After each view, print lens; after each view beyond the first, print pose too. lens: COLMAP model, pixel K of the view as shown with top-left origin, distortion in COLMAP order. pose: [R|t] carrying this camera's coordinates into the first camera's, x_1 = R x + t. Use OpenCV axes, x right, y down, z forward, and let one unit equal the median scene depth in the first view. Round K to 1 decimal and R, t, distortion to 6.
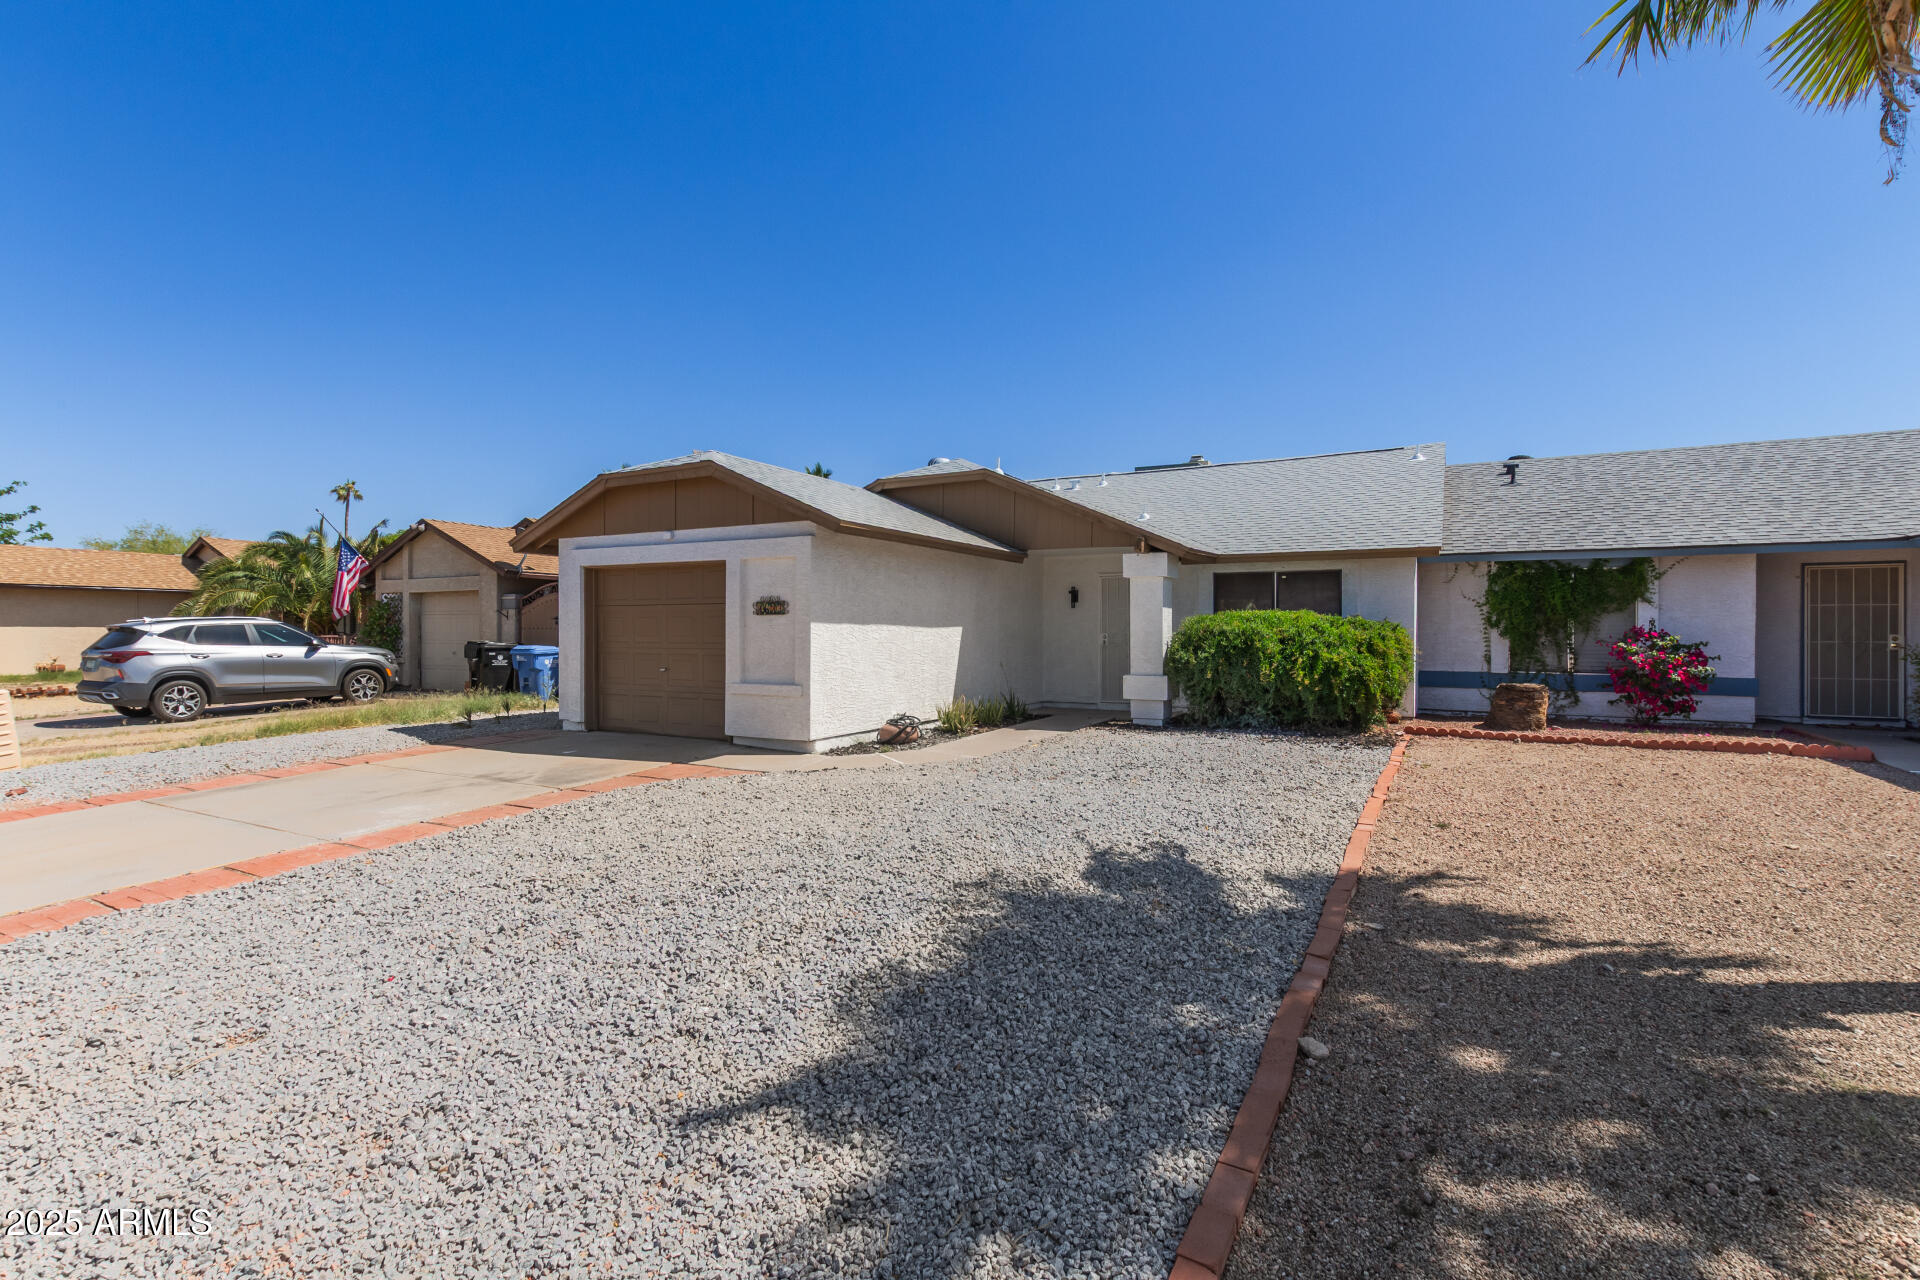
lens RADIAL K [[885.6, 0, 946.7], [0, 885.6, 634.4], [0, 0, 1]] dist [-0.002489, -0.000344]
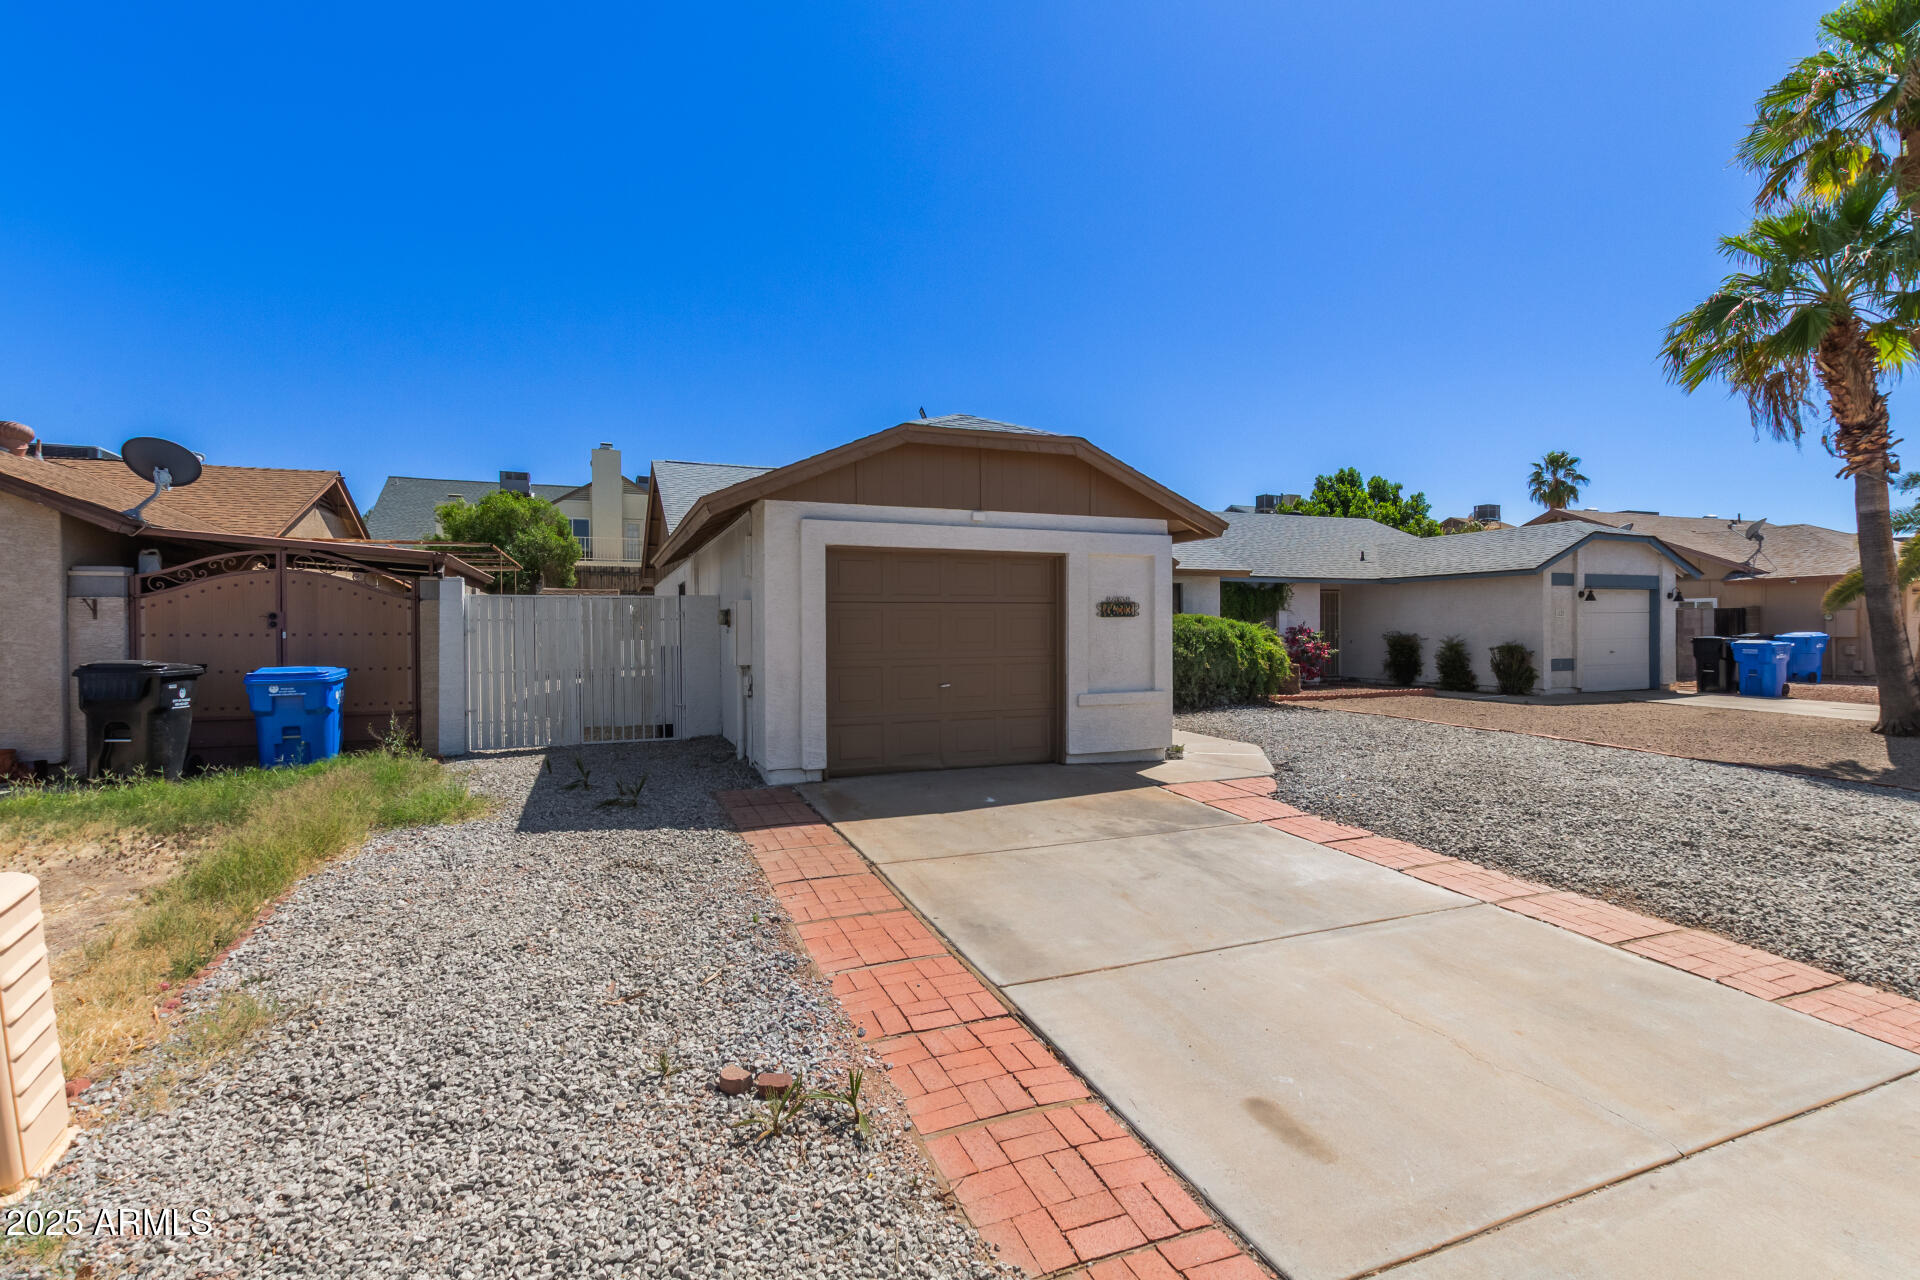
lens RADIAL K [[885.6, 0, 946.7], [0, 885.6, 634.4], [0, 0, 1]] dist [-0.002489, -0.000344]
pose [[0.624248, -0.011068, 0.781148, -0.866950], [0.008763, 0.999936, 0.007166, -0.010214], [-0.781177, 0.002372, 0.624305, 0.476066]]
